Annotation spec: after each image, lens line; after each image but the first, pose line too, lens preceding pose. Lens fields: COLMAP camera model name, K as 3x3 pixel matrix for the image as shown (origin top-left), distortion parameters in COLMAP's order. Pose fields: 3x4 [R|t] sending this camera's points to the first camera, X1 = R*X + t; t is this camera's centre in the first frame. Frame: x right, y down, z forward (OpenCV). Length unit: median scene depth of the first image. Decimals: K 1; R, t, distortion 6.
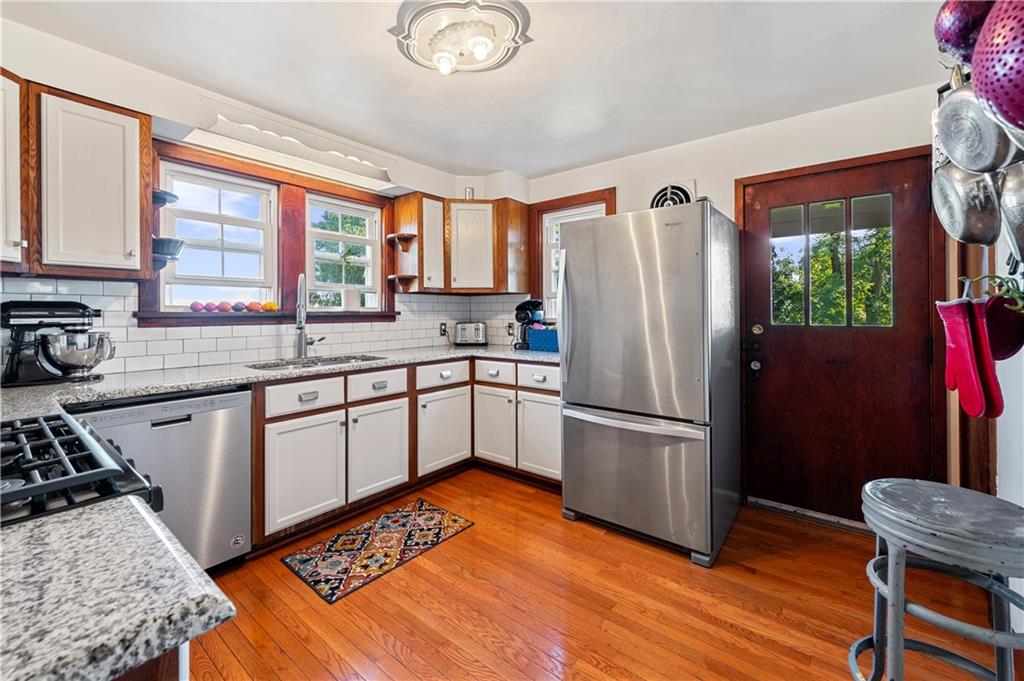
lens RADIAL K [[417.6, 0, 523.6], [0, 417.6, 307.1], [0, 0, 1]] dist [0.002033, 0.000501]
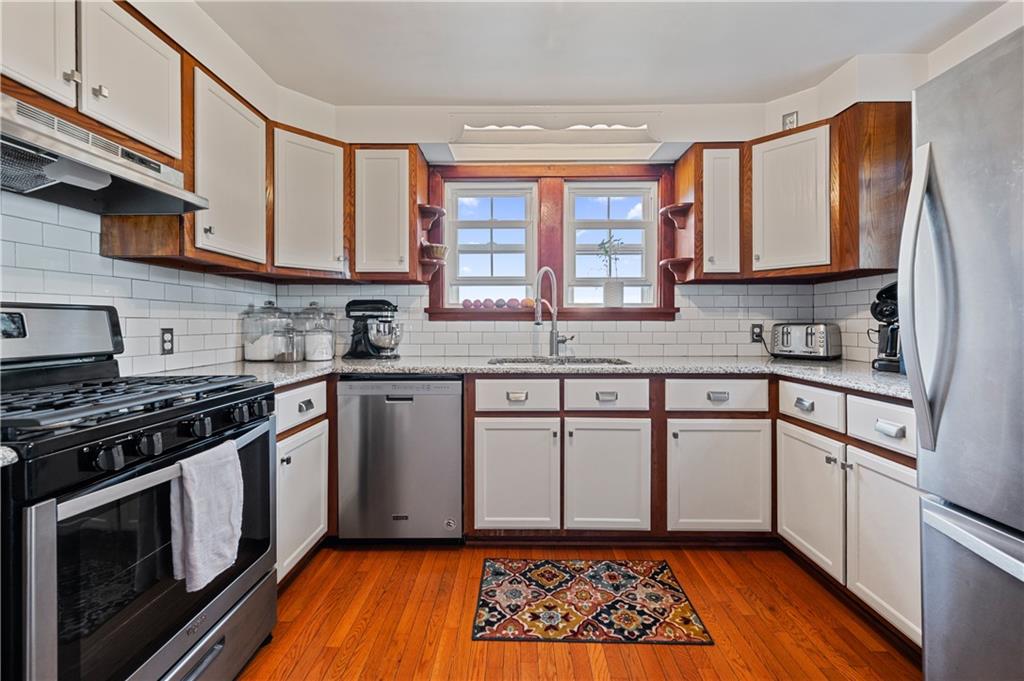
lens RADIAL K [[417.6, 0, 517.7], [0, 417.6, 322.3], [0, 0, 1]] dist [0.002033, 0.000501]
pose [[0.599773, -0.000718, -0.800170, 0.192801], [0.009219, 0.999939, 0.006012, 0.040575], [0.800117, -0.010982, 0.599743, 0.395909]]
